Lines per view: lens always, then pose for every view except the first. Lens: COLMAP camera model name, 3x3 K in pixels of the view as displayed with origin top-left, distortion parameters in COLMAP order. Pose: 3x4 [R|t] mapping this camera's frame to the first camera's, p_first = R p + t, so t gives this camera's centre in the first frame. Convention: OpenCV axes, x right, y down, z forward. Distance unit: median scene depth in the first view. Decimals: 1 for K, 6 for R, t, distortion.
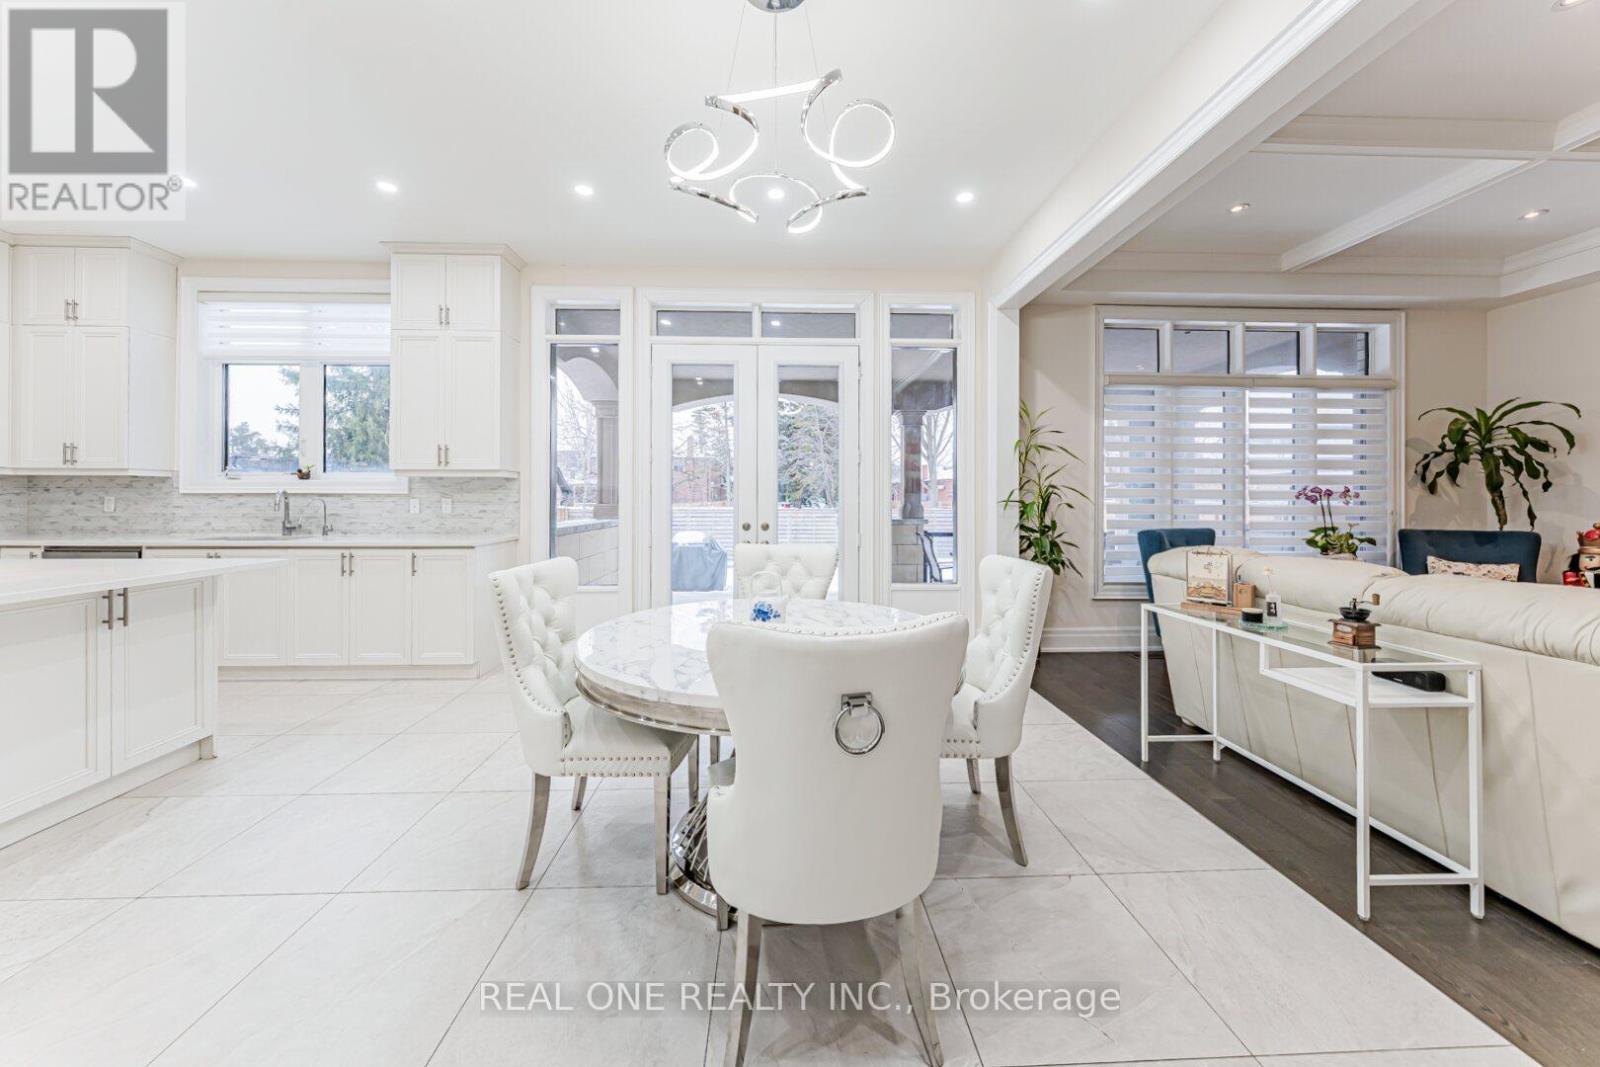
lens RADIAL K [[549.2, 0, 799.7], [0, 549.2, 501.9], [0, 0, 1]] dist [-0.004623, -0.000234]
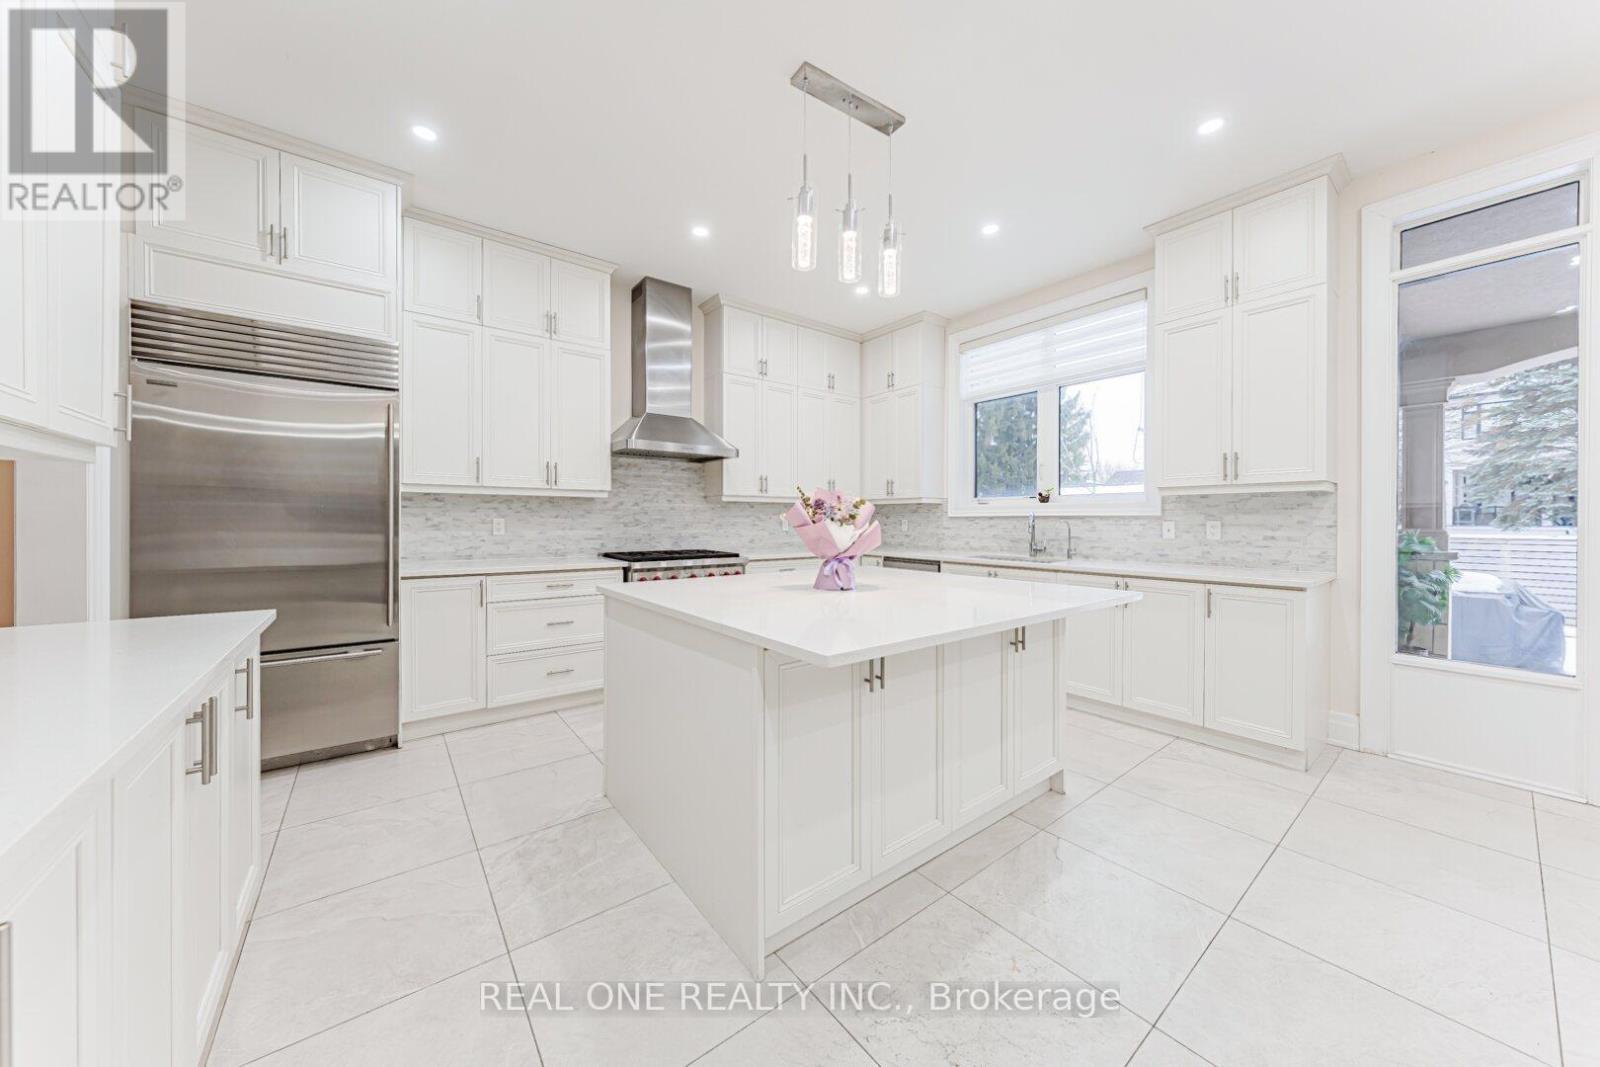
lens RADIAL K [[549.2, 0, 794.9], [0, 549.2, 519.8], [0, 0, 1]] dist [-0.004623, -0.000234]
pose [[0.570790, -0.001766, -0.821094, -0.339653], [-0.002156, 0.999991, -0.003650, -0.003835], [0.821093, 0.003853, 0.570782, 0.038713]]
